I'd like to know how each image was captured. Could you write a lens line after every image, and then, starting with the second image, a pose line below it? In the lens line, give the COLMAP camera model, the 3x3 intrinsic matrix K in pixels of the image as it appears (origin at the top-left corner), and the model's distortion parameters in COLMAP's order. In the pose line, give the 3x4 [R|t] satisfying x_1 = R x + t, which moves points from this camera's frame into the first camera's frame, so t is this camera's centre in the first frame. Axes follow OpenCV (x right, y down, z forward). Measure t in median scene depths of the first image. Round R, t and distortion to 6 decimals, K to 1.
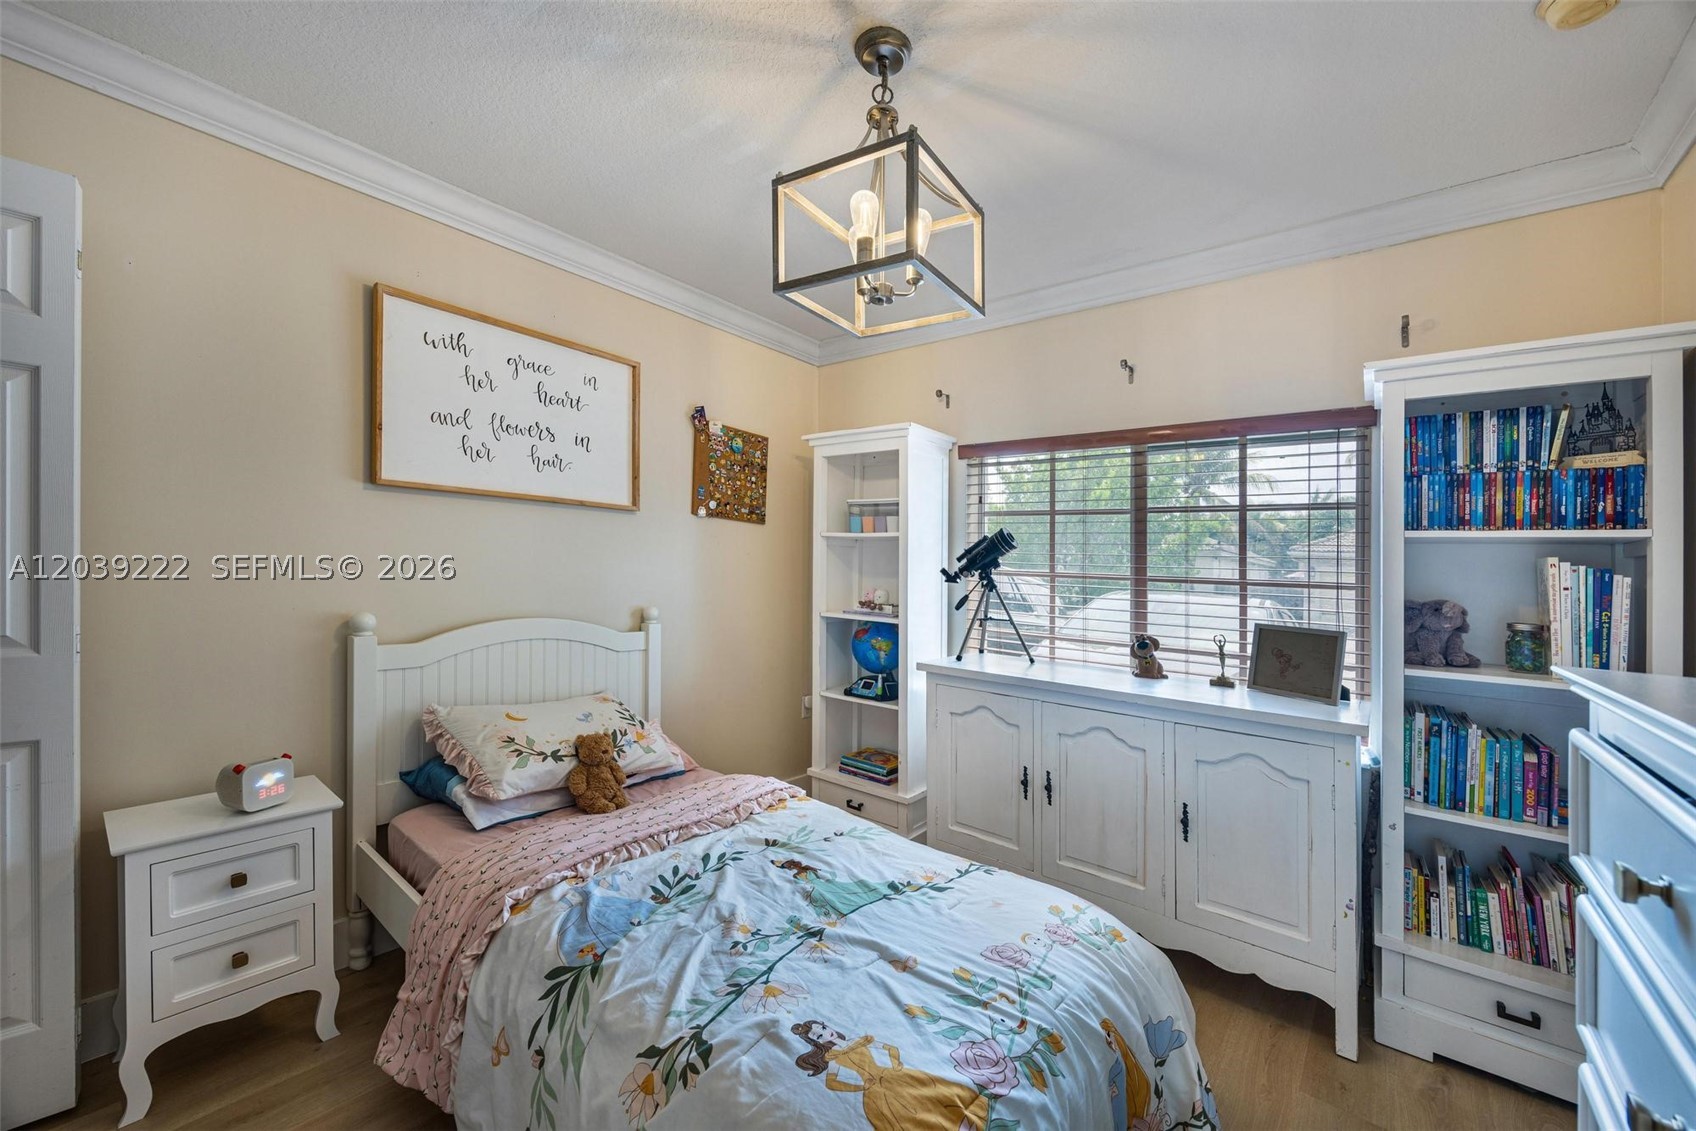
lens RADIAL K [[638.3, 0, 847.4], [0, 638.3, 571.3], [0, 0, 1]] dist [-0.000902, -0.000106]
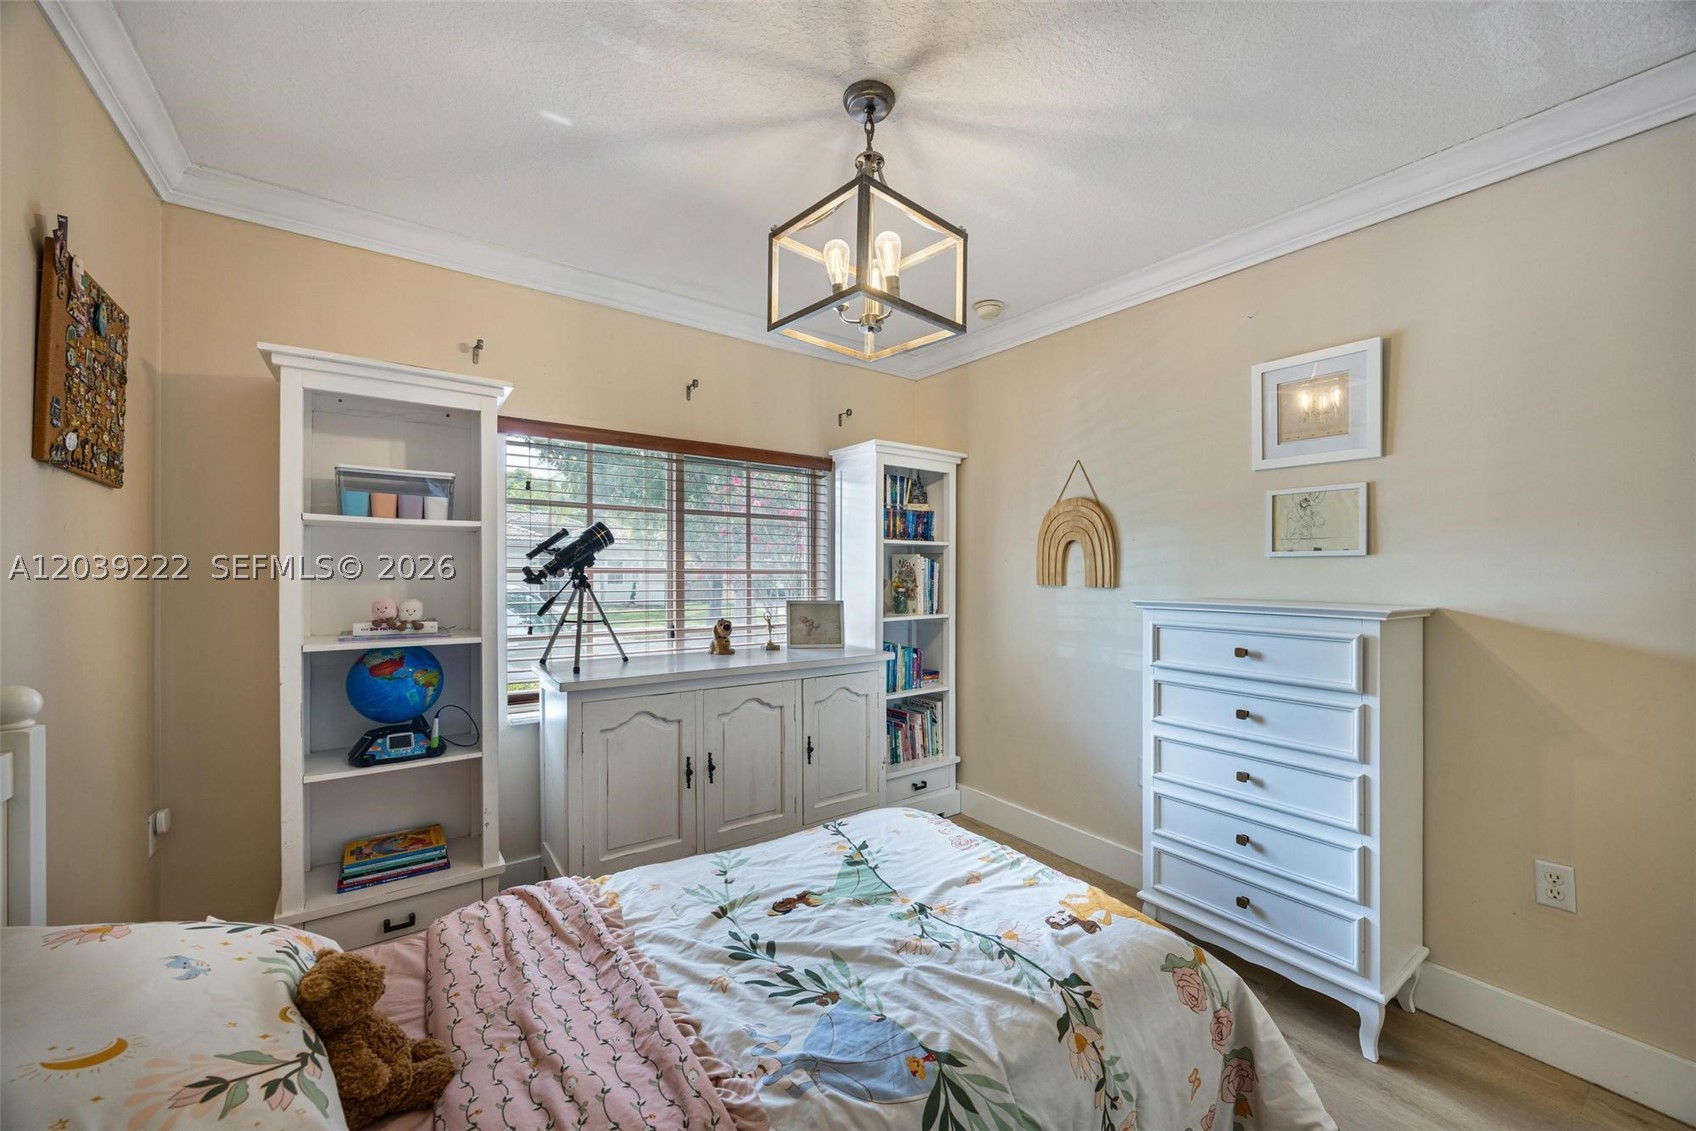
lens RADIAL K [[638.3, 0, 847.4], [0, 638.3, 571.3], [0, 0, 1]] dist [-0.000902, -0.000106]
pose [[0.280469, -0.032981, 0.959296, -0.836548], [0.011636, 0.999453, 0.030960, -0.031714], [-0.959793, 0.002479, 0.280699, 0.614167]]
